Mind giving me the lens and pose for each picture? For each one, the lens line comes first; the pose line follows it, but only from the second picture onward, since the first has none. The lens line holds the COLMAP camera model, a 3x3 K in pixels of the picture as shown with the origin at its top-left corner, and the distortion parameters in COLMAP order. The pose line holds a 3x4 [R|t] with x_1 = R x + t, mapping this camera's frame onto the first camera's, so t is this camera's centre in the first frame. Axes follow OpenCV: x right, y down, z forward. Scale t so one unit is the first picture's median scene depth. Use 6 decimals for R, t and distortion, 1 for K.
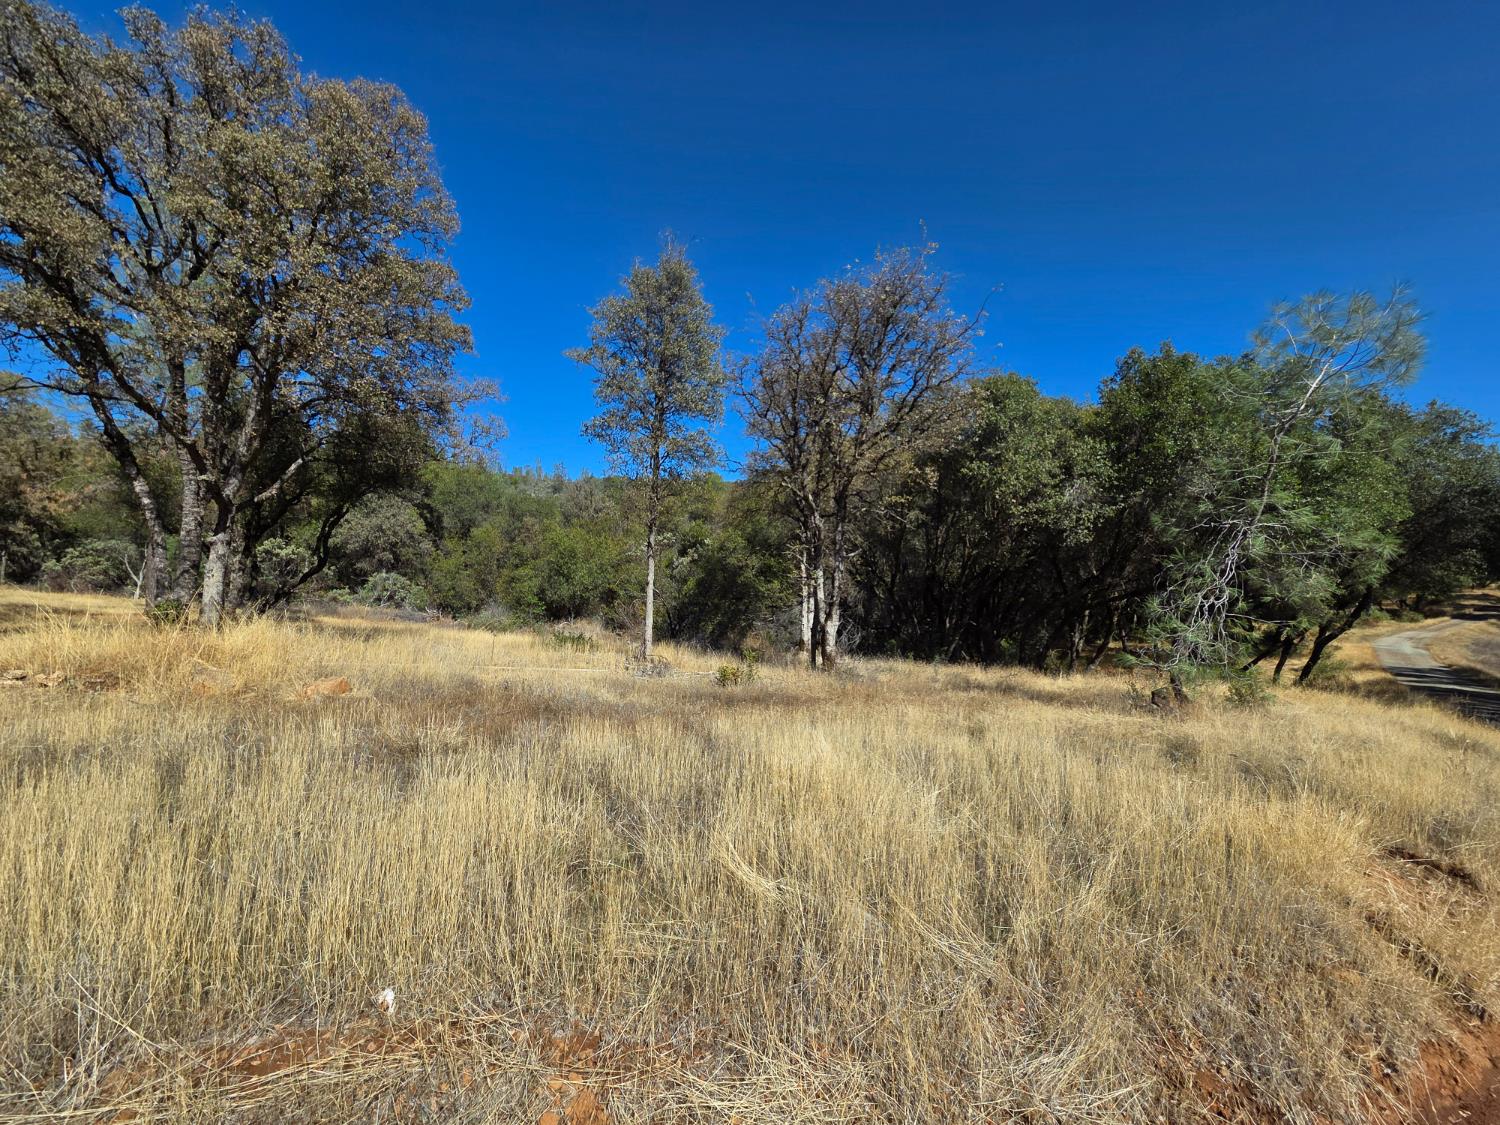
lens RADIAL K [[604.6, 0, 761.1], [0, 604.6, 554.2], [0, 0, 1]] dist [-0.001398, -0.000004]
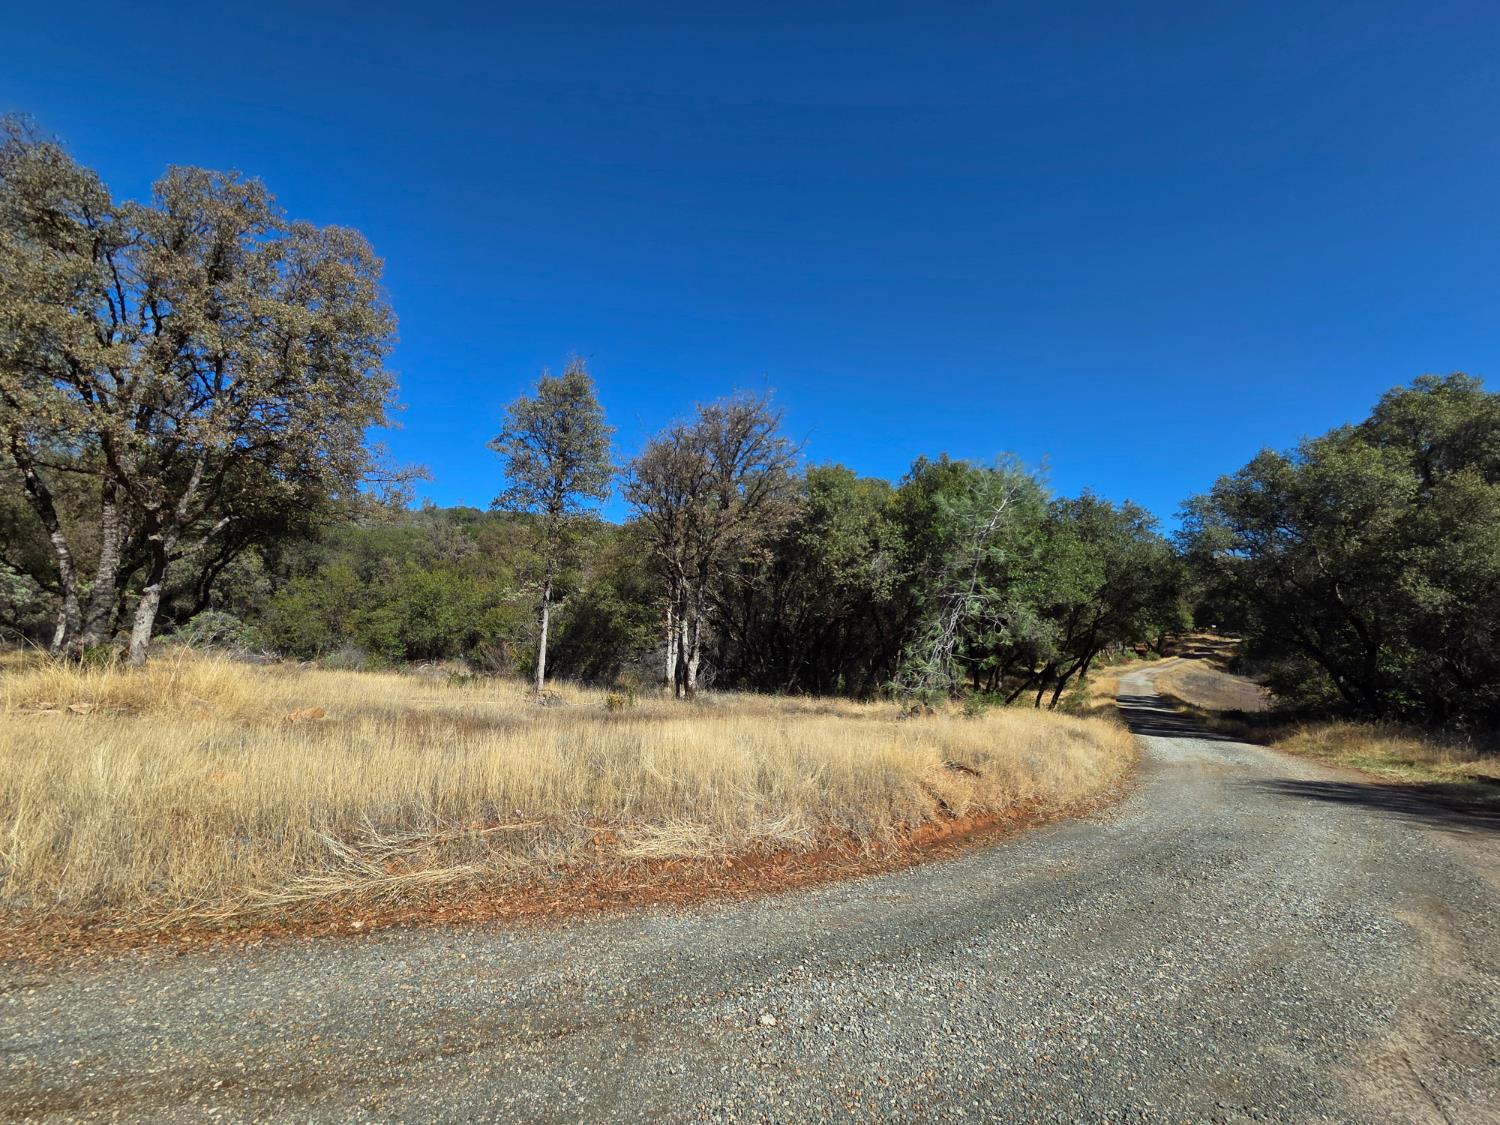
lens RADIAL K [[604.6, 0, 761.1], [0, 604.6, 554.2], [0, 0, 1]] dist [-0.001398, -0.000004]
pose [[0.973084, 0.035519, 0.227698, -0.031603], [-0.020180, 0.997389, -0.069342, -0.021485], [-0.229566, 0.062881, 0.971260, -0.214384]]
